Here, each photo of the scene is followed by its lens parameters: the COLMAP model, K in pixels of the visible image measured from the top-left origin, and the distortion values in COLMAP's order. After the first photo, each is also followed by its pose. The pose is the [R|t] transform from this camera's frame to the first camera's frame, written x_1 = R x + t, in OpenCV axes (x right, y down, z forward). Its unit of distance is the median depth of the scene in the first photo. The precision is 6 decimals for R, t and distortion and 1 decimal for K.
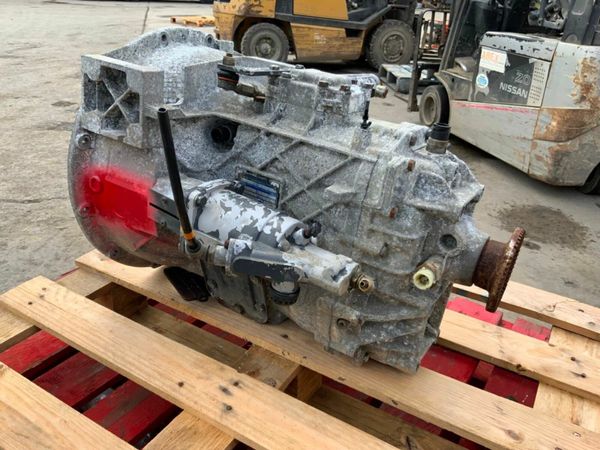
lens RADIAL K [[499.4, 0, 300.0], [0, 499.4, 225.0], [0, 0, 1]] dist [0.070529, -0.144872]
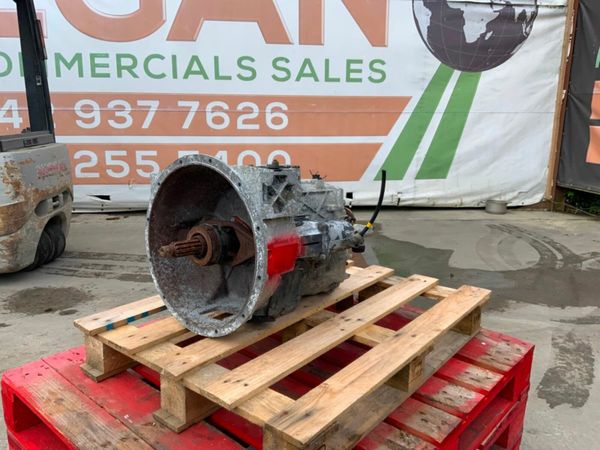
lens RADIAL K [[496.6, 0, 300.0], [0, 496.6, 225.0], [0, 0, 1]] dist [0.059954, -0.127786]
pose [[0.138973, -0.256200, 0.956582, -1.761940], [0.427399, 0.886877, 0.175438, -0.374886], [-0.893318, 0.384461, 0.232752, 0.523688]]
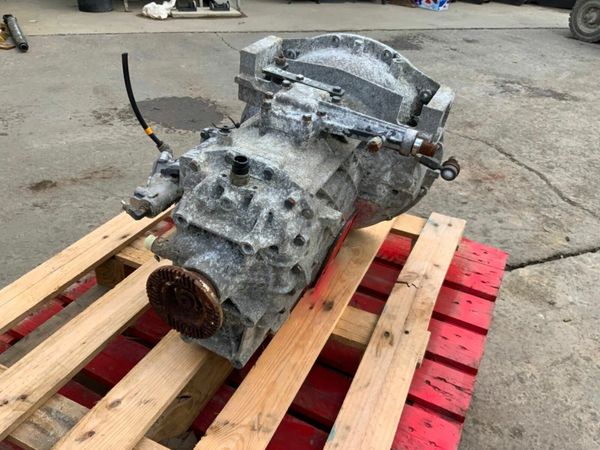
lens RADIAL K [[496.6, 0, 300.0], [0, 496.6, 225.0], [0, 0, 1]] dist [0.059954, -0.127786]
pose [[0.119357, 0.496168, -0.859983, 1.090260], [-0.488371, 0.783483, 0.384250, -0.476588], [0.864435, 0.374128, 0.335828, 0.719337]]
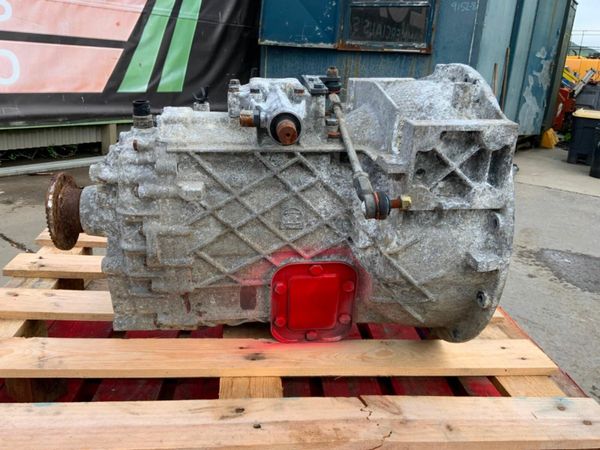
lens RADIAL K [[496.6, 0, 300.0], [0, 496.6, 225.0], [0, 0, 1]] dist [0.059954, -0.127786]
pose [[-0.782190, 0.087610, -0.616849, 0.618461], [-0.366672, 0.735718, 0.569448, -0.649617], [0.503716, 0.671598, -0.543347, 1.701774]]
